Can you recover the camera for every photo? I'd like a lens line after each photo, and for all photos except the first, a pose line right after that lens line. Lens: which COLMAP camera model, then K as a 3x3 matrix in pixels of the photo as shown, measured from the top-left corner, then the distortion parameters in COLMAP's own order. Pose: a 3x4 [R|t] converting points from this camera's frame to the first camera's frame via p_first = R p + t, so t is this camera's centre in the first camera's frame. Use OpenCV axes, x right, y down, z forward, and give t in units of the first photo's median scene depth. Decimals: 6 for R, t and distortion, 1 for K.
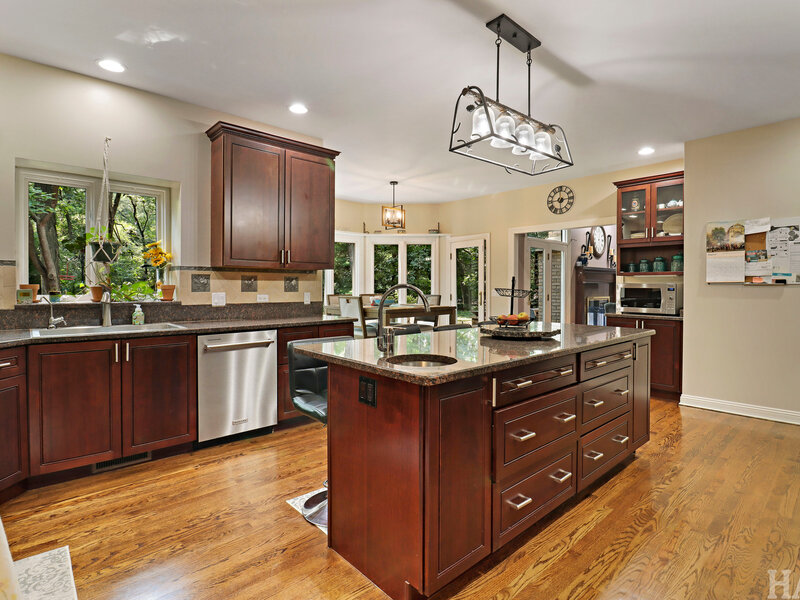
lens RADIAL K [[429.8, 0, 394.7], [0, 429.8, 296.5], [0, 0, 1]] dist [-0.004094, -0.006077]
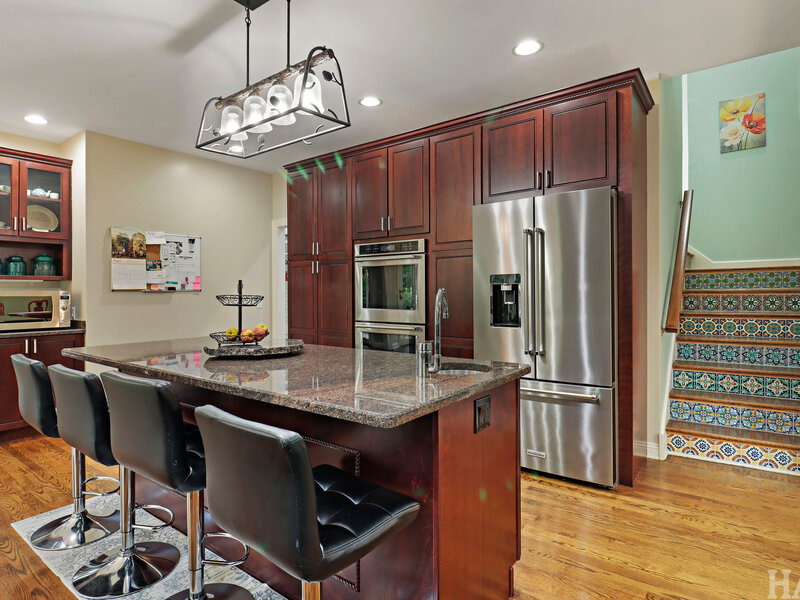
lens RADIAL K [[453.5, 0, 400.1], [0, 453.5, 293.5], [0, 0, 1]] dist [0.019632, -0.000710]
pose [[-0.185480, -0.002890, 0.982644, -0.412166], [0.030105, 0.999510, 0.008622, -0.013980], [-0.982187, 0.031182, -0.185302, 0.601935]]
